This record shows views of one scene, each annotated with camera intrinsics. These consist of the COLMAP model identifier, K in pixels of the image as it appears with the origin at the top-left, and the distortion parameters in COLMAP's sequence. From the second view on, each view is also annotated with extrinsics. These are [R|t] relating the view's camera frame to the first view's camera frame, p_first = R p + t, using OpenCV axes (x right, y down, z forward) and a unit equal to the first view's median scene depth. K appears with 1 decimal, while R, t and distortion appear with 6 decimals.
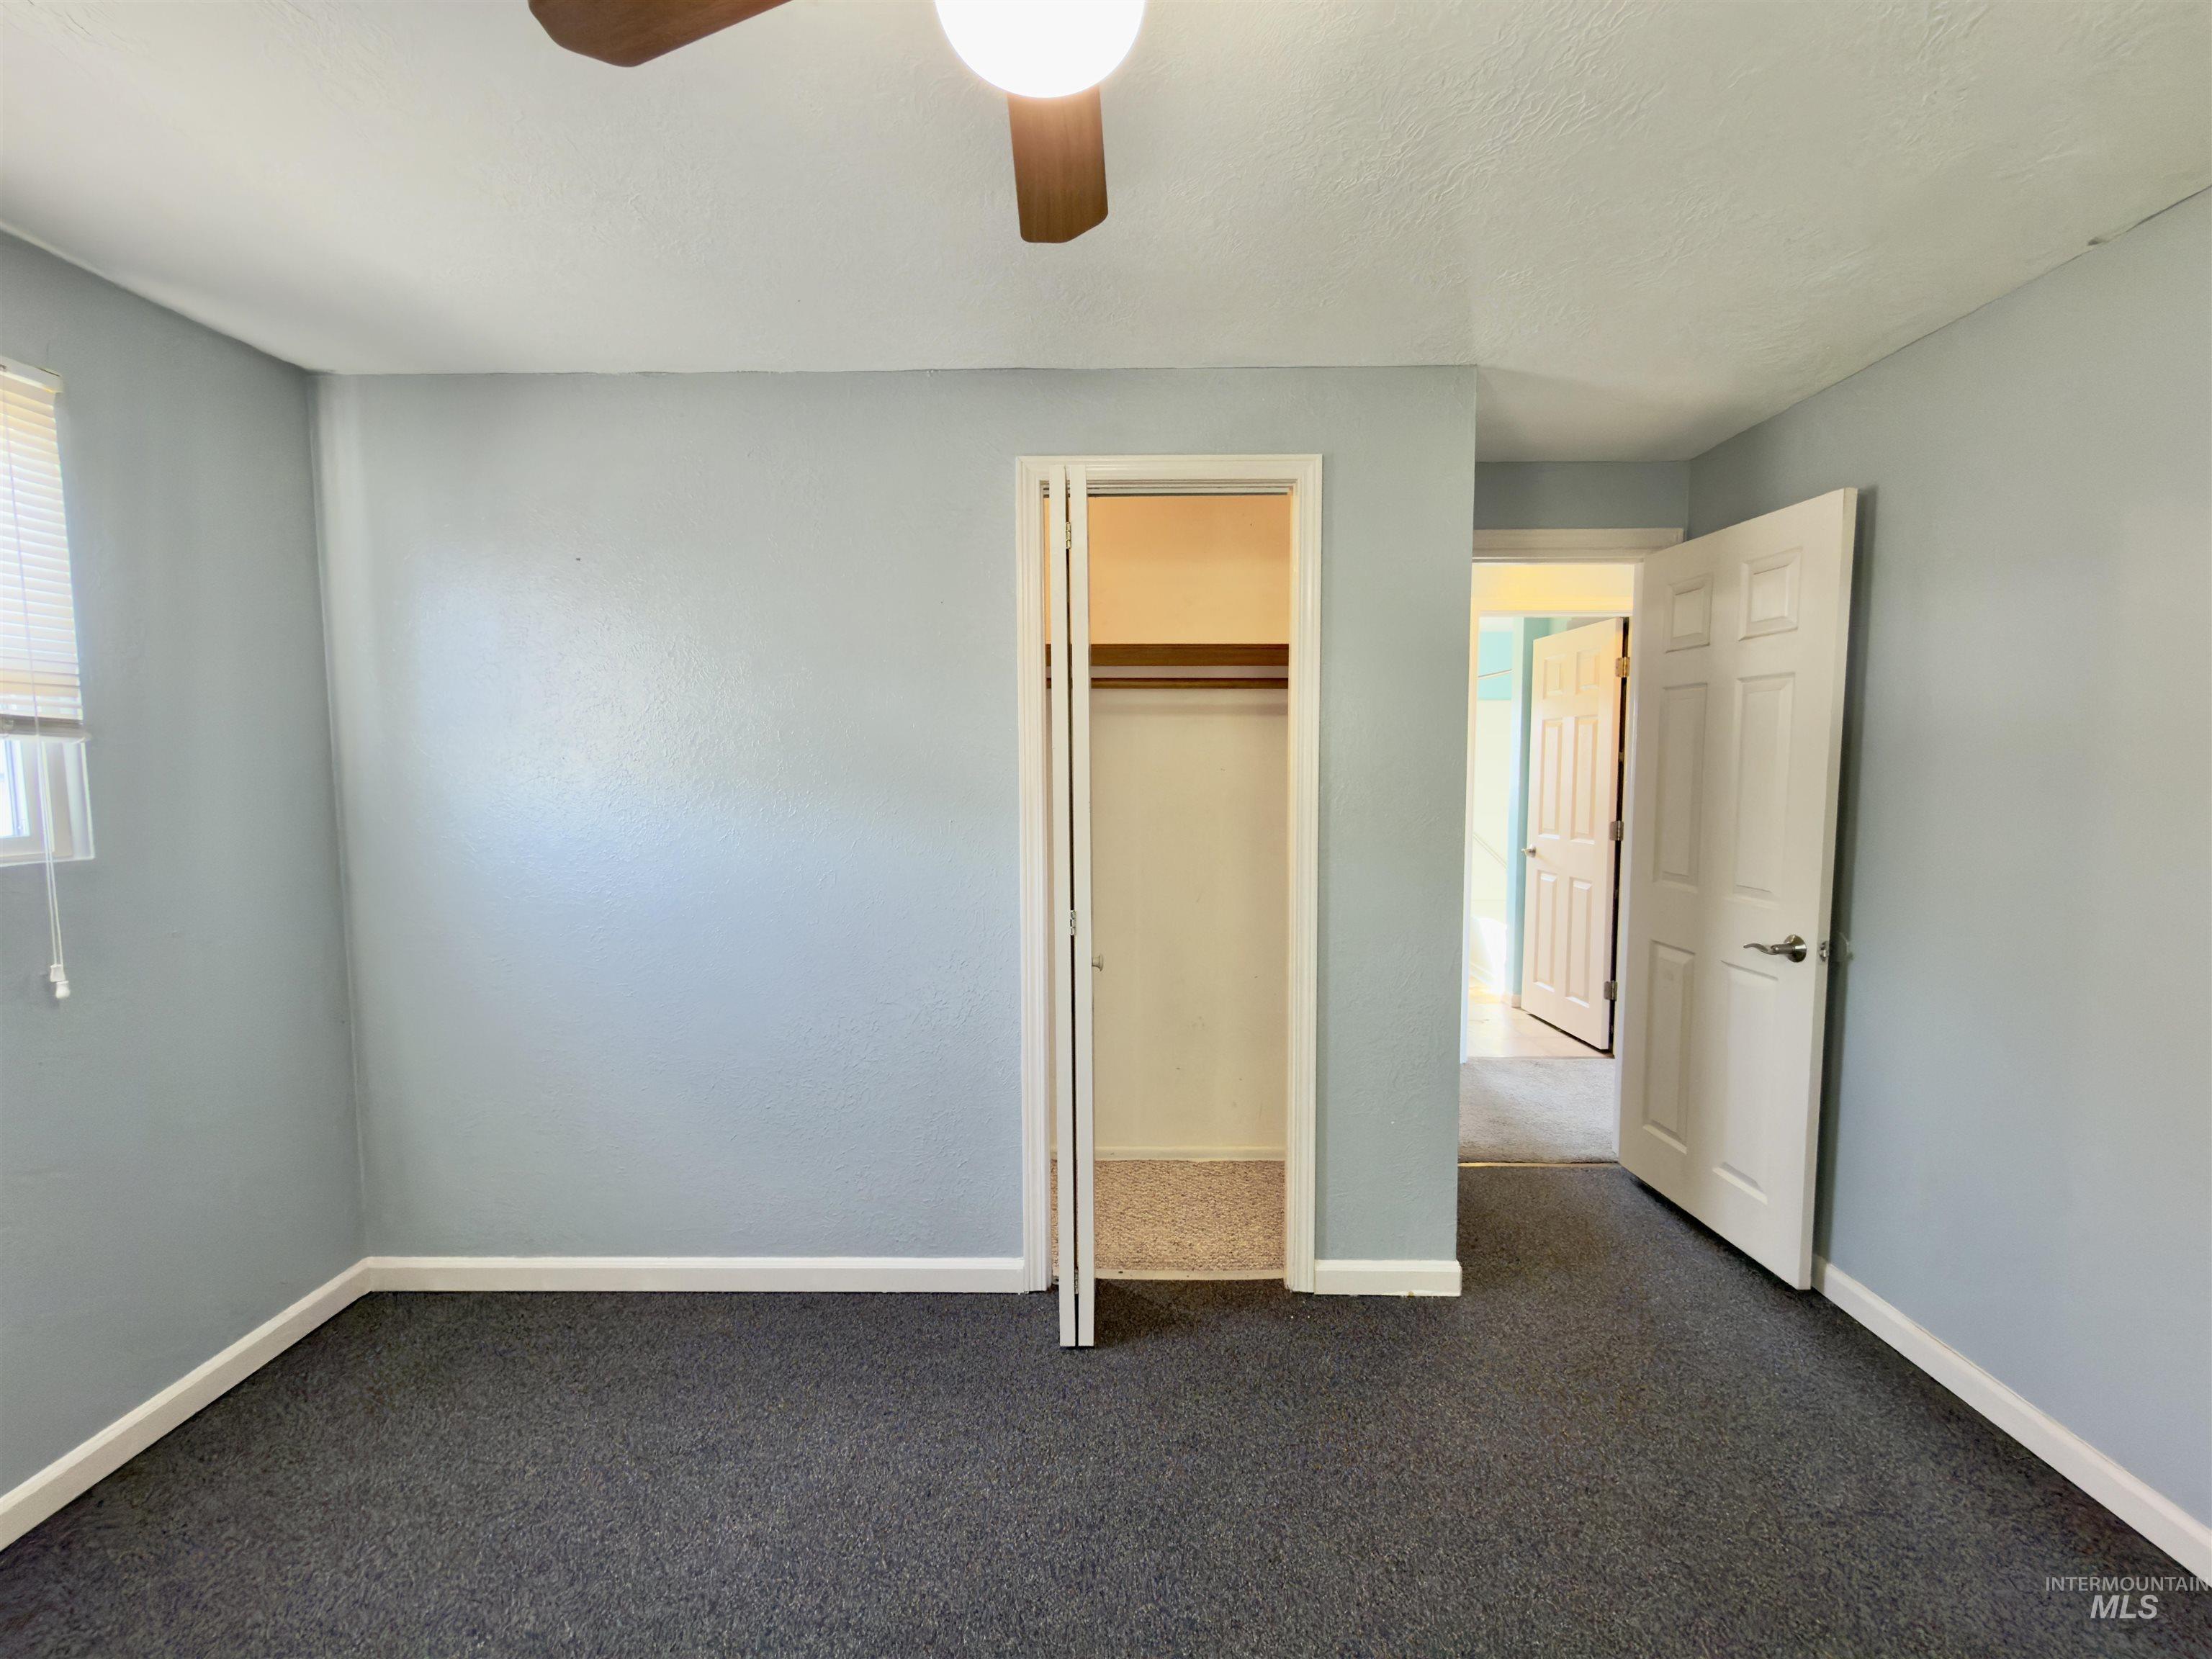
lens RADIAL K [[882.1, 0, 1109.9], [0, 882.1, 826.3], [0, 0, 1]] dist [0.000661, -0.000058]
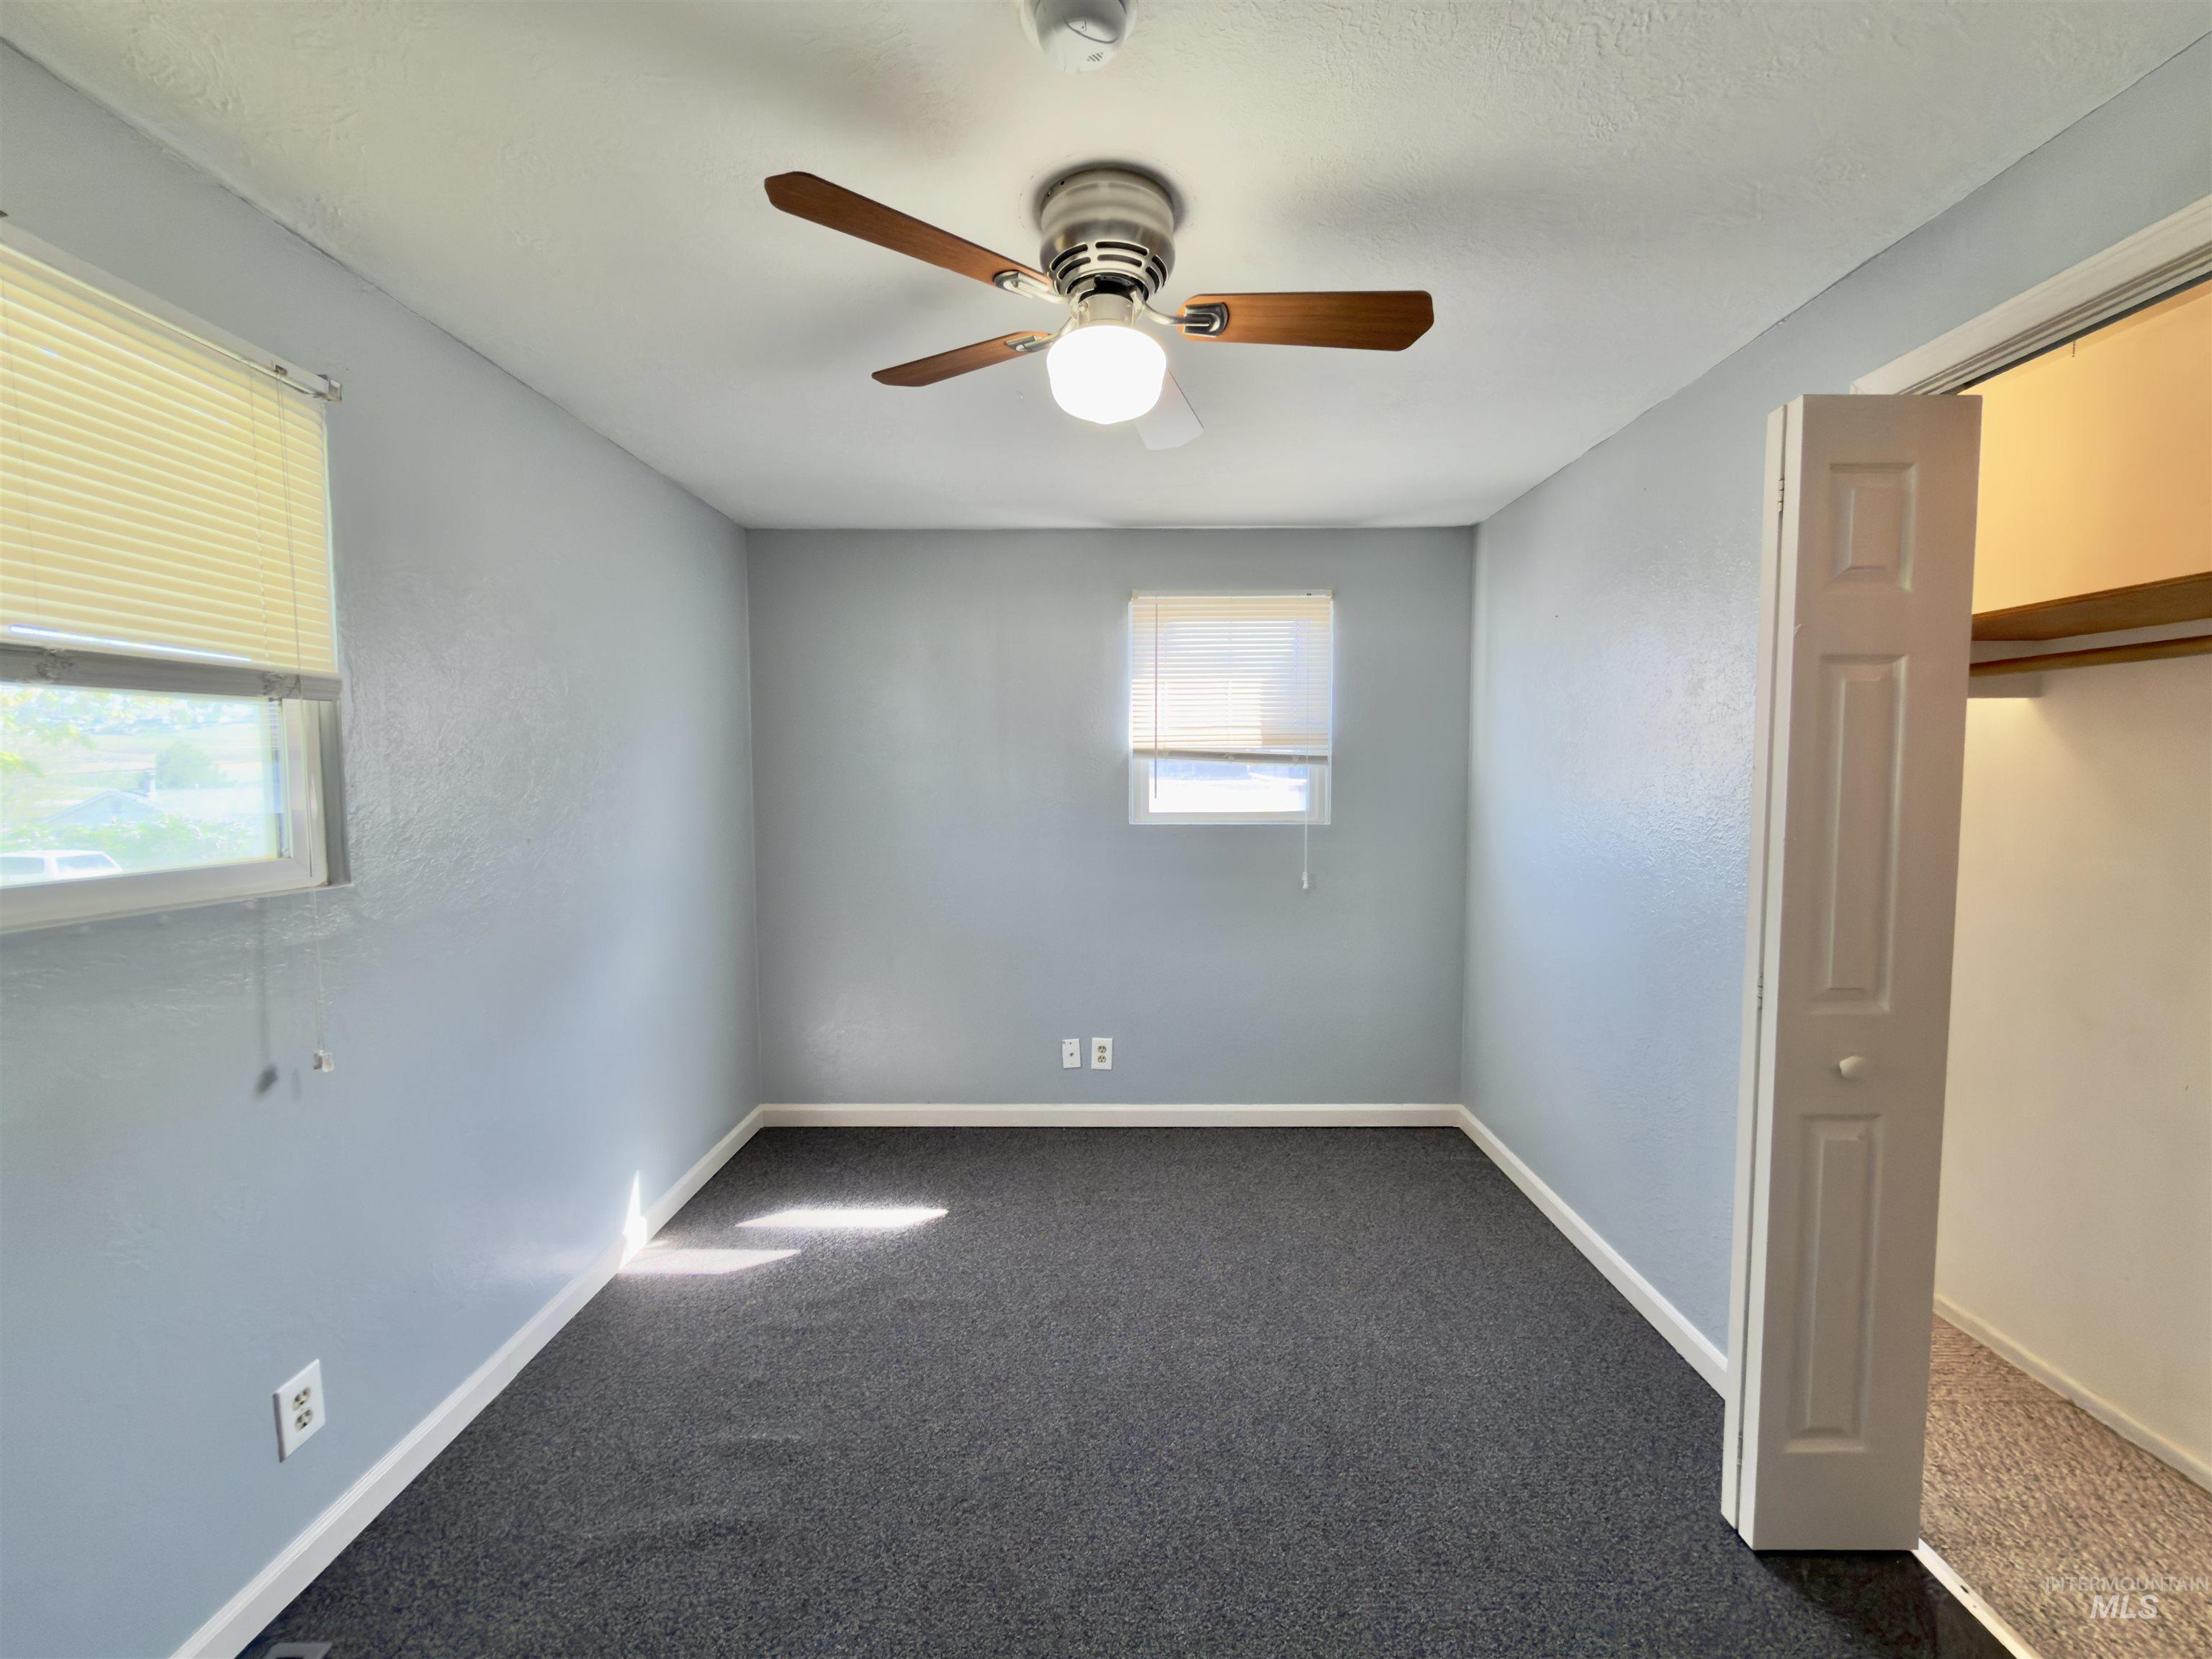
lens RADIAL K [[882.1, 0, 1109.9], [0, 882.1, 826.3], [0, 0, 1]] dist [0.000661, -0.000058]
pose [[0.004451, 0.066244, -0.997794, 0.876288], [-0.069275, 0.995427, 0.065778, -0.058042], [0.997588, 0.068830, 0.009020, 0.495986]]
